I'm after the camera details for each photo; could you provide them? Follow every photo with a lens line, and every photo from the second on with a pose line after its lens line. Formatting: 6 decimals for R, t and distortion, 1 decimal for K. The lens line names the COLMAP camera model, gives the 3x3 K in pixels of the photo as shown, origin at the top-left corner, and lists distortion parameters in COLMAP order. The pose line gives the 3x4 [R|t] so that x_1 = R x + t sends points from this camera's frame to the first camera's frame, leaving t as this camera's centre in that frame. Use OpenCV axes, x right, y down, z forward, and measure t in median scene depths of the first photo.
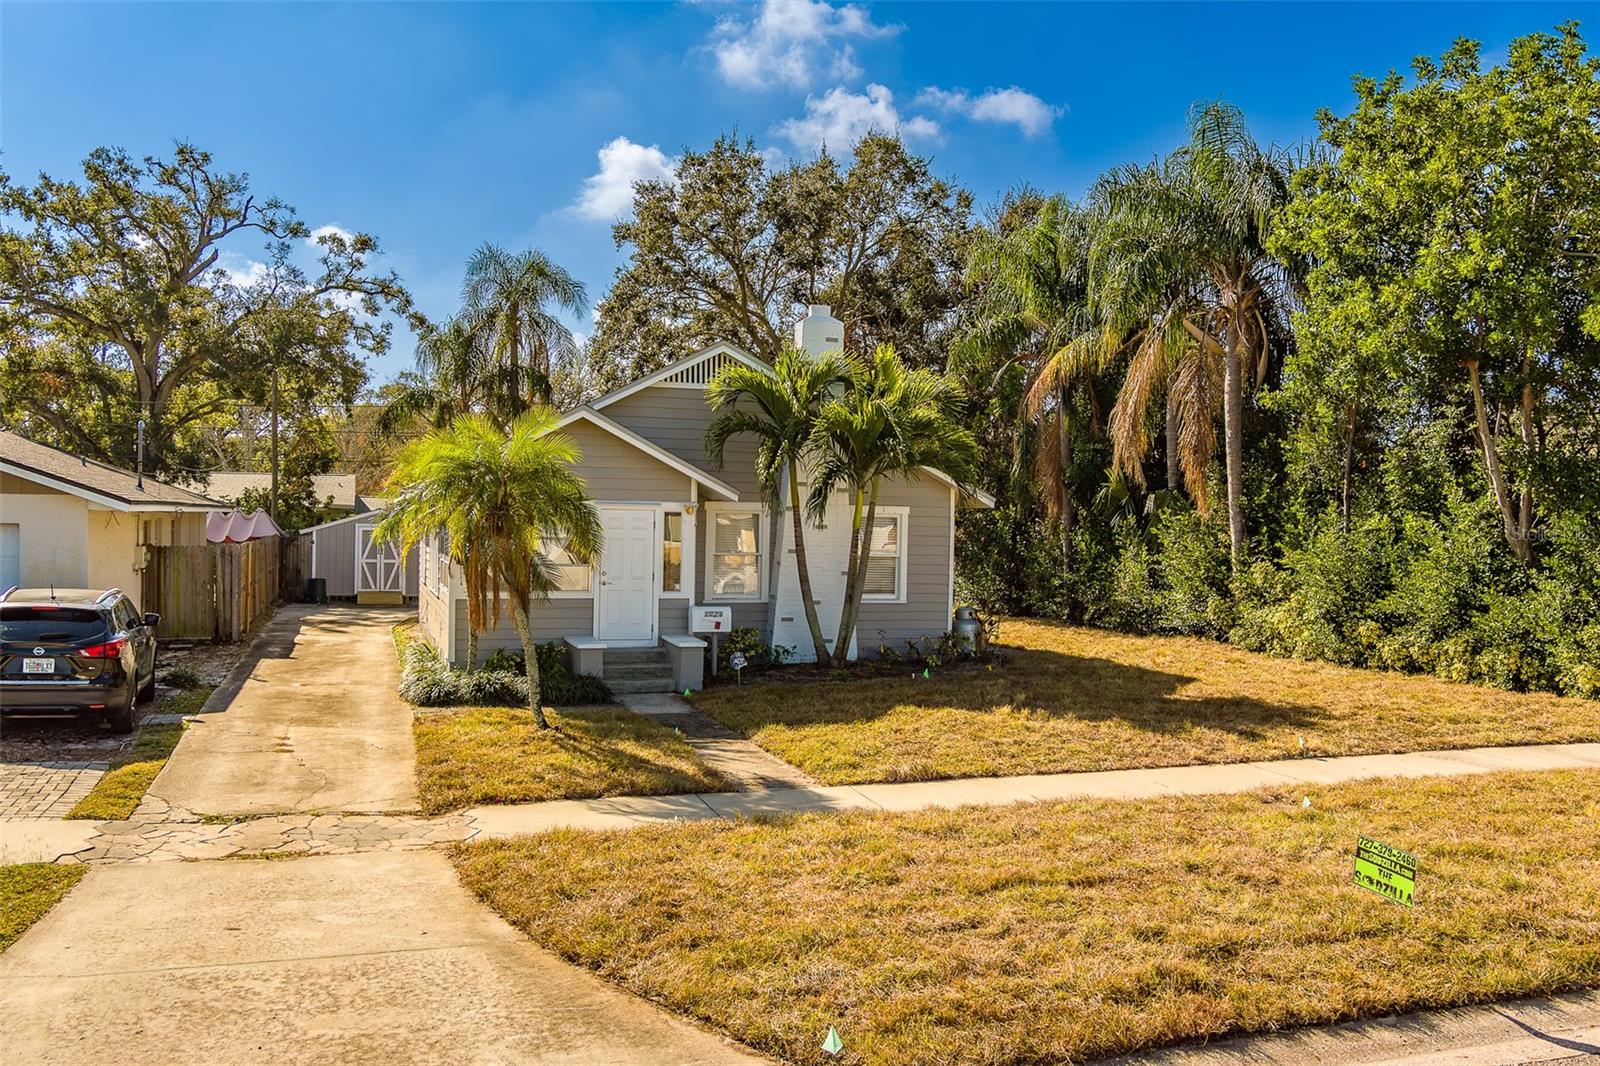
lens RADIAL K [[1314.5, 0, 800.0], [0, 1314.5, 533.0], [0, 0, 1]] dist [-0.054798, -0.006539]
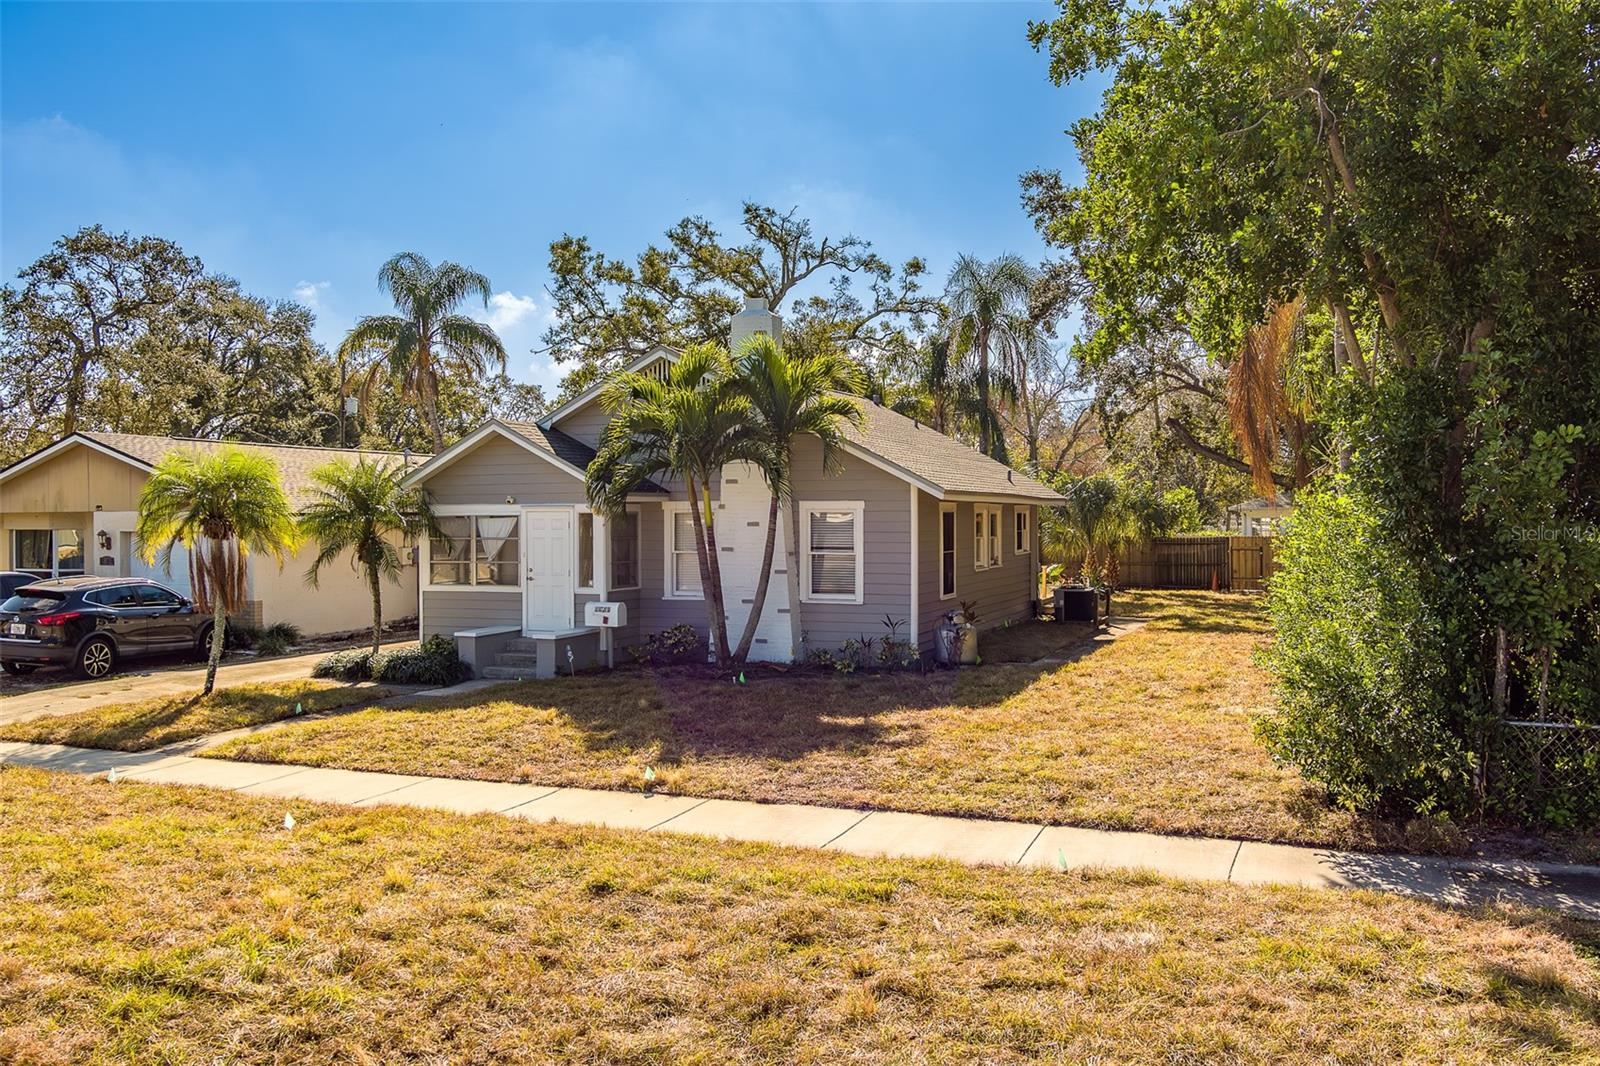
lens RADIAL K [[1314.5, 0, 800.0], [0, 1314.5, 533.0], [0, 0, 1]] dist [-0.054798, -0.006539]
pose [[0.771350, -0.016400, -0.636200, 0.314000], [0.013772, 0.999864, -0.009077, 0.005511], [0.636262, -0.001760, 0.771471, 0.128876]]
